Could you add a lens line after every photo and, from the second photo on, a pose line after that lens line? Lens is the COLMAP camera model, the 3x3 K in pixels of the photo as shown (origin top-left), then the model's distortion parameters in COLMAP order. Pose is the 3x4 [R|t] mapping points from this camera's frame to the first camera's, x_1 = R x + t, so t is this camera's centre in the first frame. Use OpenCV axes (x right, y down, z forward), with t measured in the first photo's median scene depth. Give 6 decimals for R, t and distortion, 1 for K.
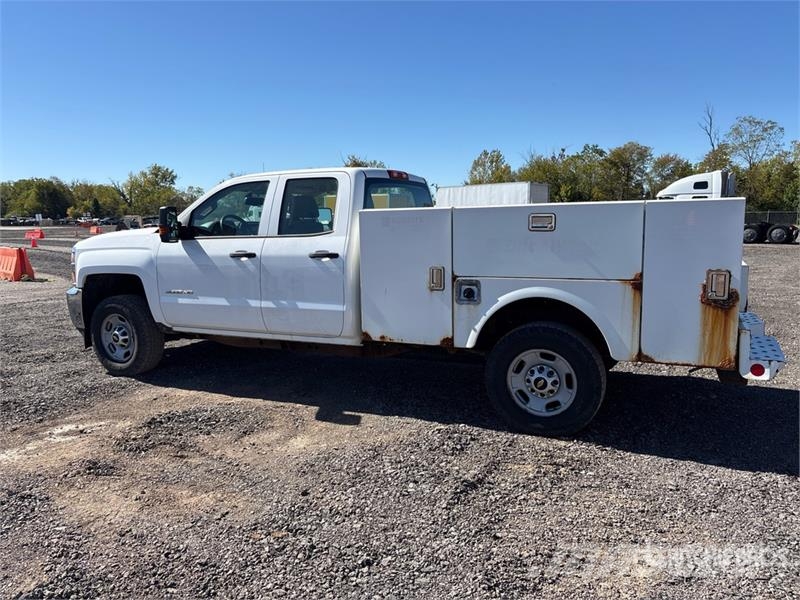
lens RADIAL K [[603.8, 0, 398.1], [0, 603.8, 296.5], [0, 0, 1]] dist [0.055201, -0.051677]
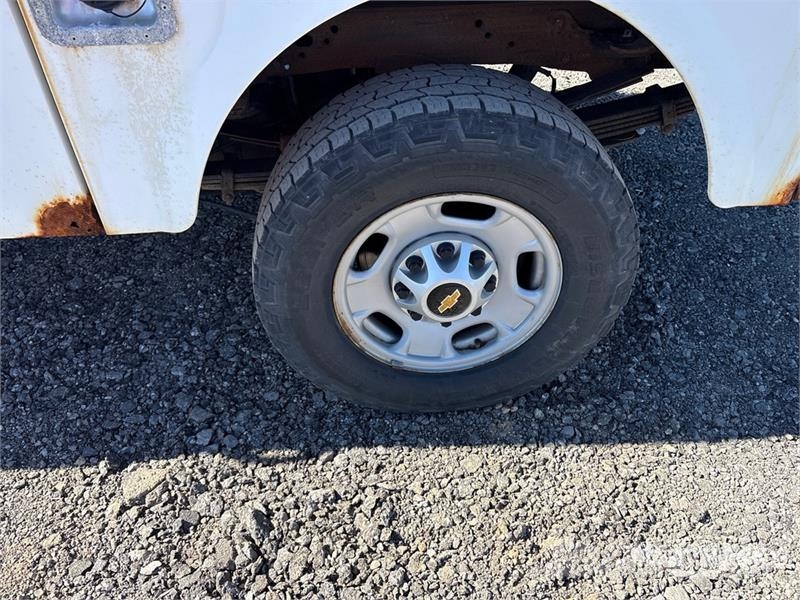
lens RADIAL K [[605.2, 0, 396.4], [0, 605.2, 299.0], [0, 0, 1]] dist [0.049123, -0.054115]
pose [[0.868087, -0.310601, 0.387235, 0.091219], [0.051614, 0.832316, 0.551893, -0.022544], [-0.493721, -0.459105, 0.738554, 0.749554]]
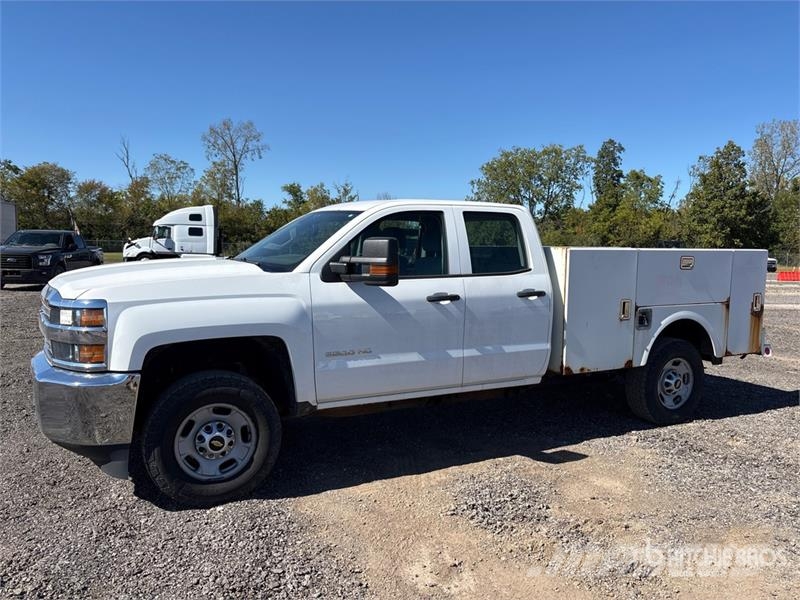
lens RADIAL K [[607.4, 0, 392.7], [0, 607.4, 305.1], [0, 0, 1]] dist [0.054228, -0.062630]
pose [[0.604843, -0.053570, 0.794541, -1.126996], [0.077802, 0.996937, 0.007989, -0.082495], [-0.792535, 0.056985, 0.607158, 0.637314]]
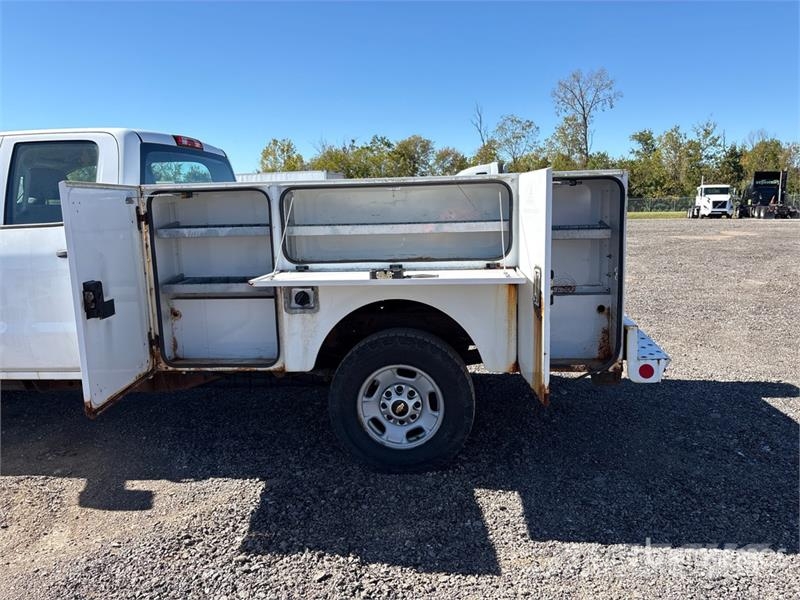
lens RADIAL K [[603.8, 0, 398.1], [0, 603.8, 296.5], [0, 0, 1]] dist [0.055201, -0.051677]
pose [[0.944746, -0.056028, 0.322978, -0.011665], [0.050987, 0.998410, 0.024054, -0.019136], [-0.323812, -0.006257, 0.946101, 0.246337]]
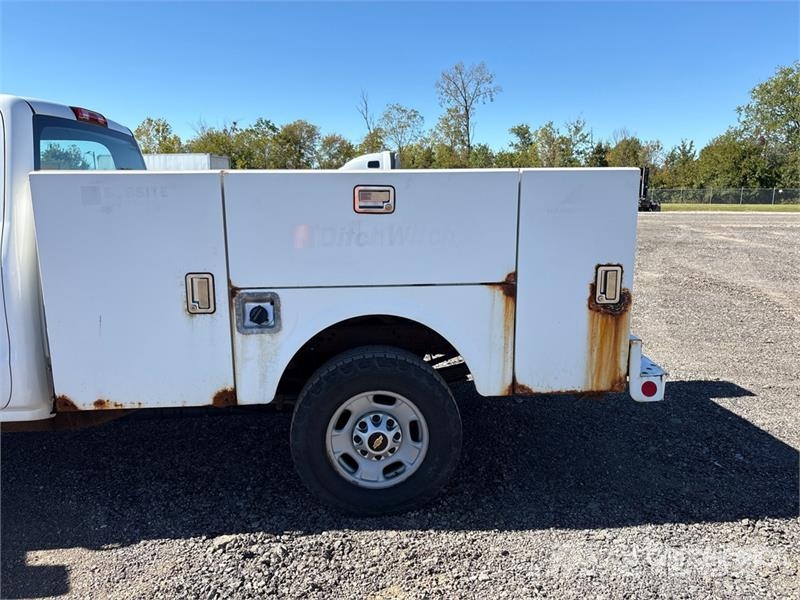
lens RADIAL K [[605.2, 0, 396.4], [0, 605.2, 299.0], [0, 0, 1]] dist [0.049123, -0.054115]
pose [[0.868334, -0.076711, 0.490012, -0.059741], [0.055330, 0.996782, 0.057997, -0.048434], [-0.492884, -0.023249, 0.869784, 0.389838]]
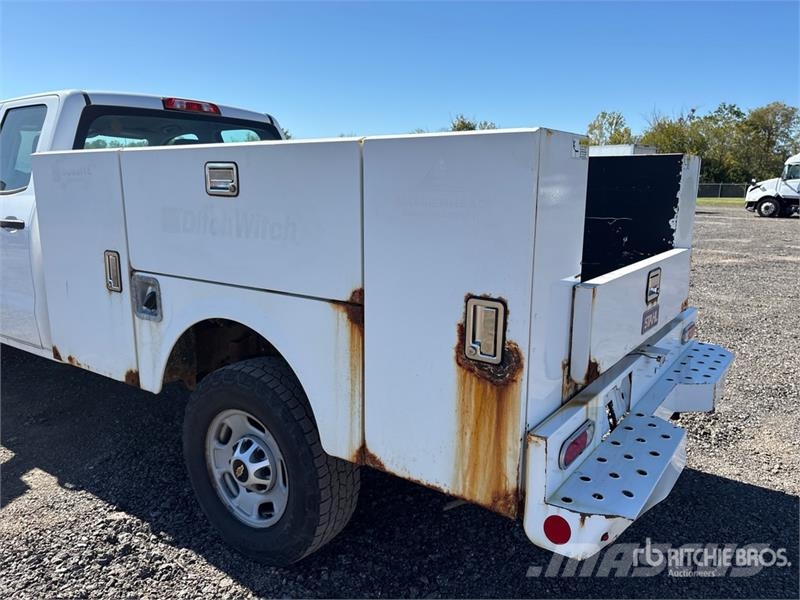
lens RADIAL K [[607.4, 0, 392.7], [0, 607.4, 305.1], [0, 0, 1]] dist [0.054228, -0.062630]
pose [[0.981860, 0.060682, -0.179636, 0.440693], [-0.048103, 0.996129, 0.073575, -0.054312], [0.183405, -0.063599, 0.980978, 0.455537]]
